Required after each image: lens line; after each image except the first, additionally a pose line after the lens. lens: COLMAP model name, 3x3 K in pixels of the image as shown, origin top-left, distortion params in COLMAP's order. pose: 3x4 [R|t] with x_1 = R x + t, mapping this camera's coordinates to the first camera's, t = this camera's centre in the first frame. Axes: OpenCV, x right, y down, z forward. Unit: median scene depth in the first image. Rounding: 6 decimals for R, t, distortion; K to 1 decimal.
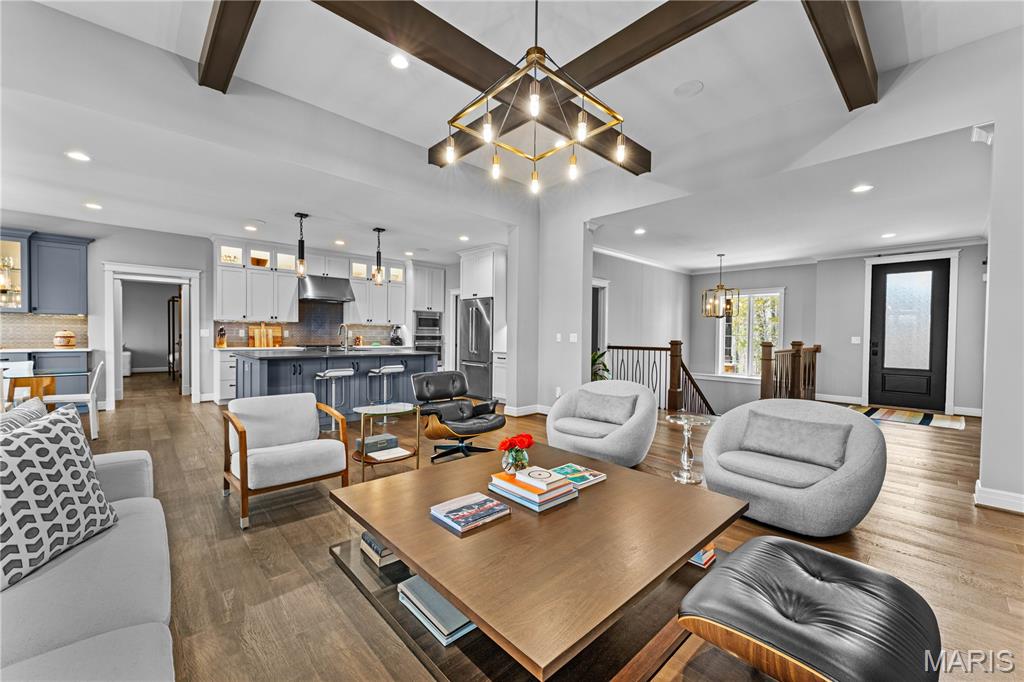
lens RADIAL K [[406.0, 0, 512.0], [0, 406.0, 341.0], [0, 0, 1]] dist [0.001014, 0.000058]
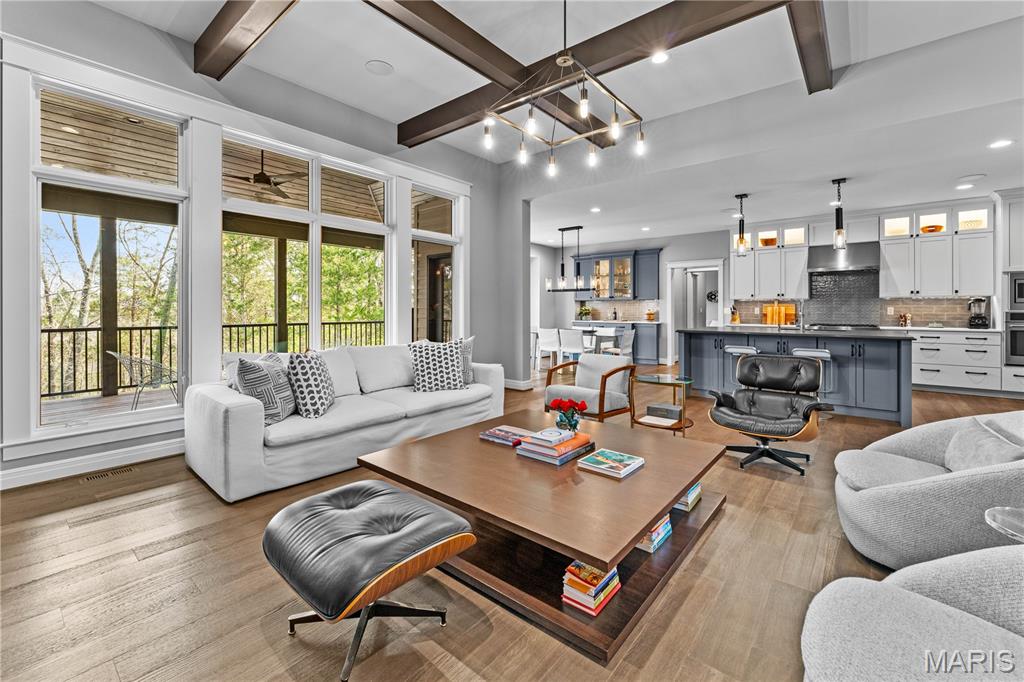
lens RADIAL K [[423.8, 0, 516.8], [0, 423.8, 311.1], [0, 0, 1]] dist [0.002479, 0.000098]
pose [[0.137541, -0.008117, -0.990463, 0.373504], [-0.015114, 0.999833, -0.010293, 0.002300], [0.990381, 0.016385, 0.137395, 0.230368]]
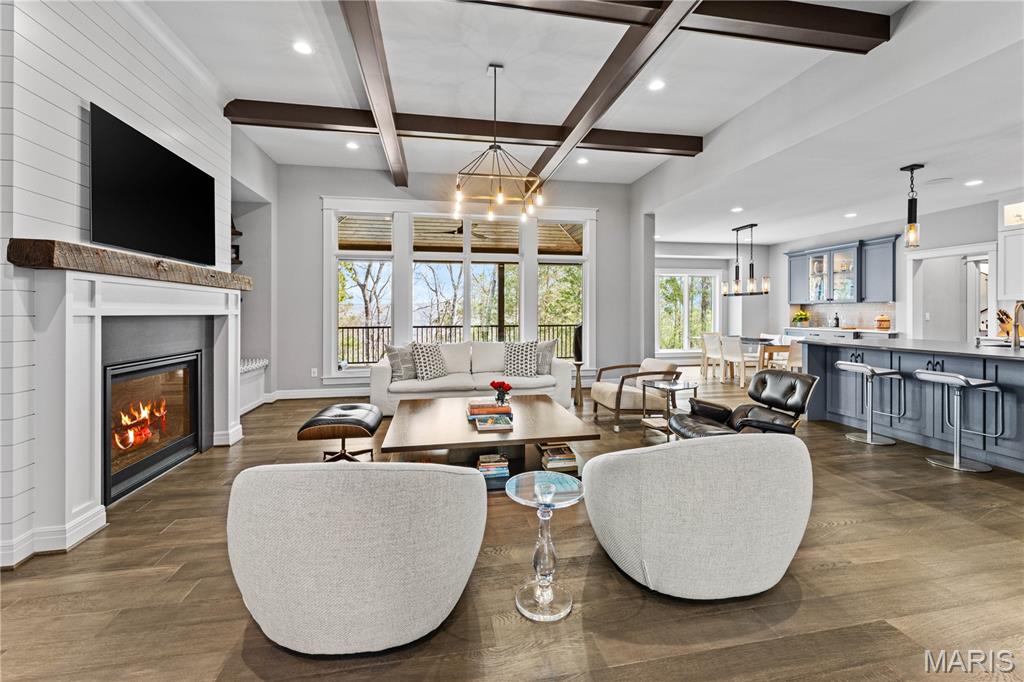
lens RADIAL K [[423.8, 0, 516.8], [0, 423.8, 311.1], [0, 0, 1]] dist [0.002479, 0.000098]
pose [[-0.529163, -0.012635, -0.848426, 0.460554], [-0.016663, 0.999851, -0.004497, -0.012683], [0.848357, 0.011757, -0.529295, 0.630451]]
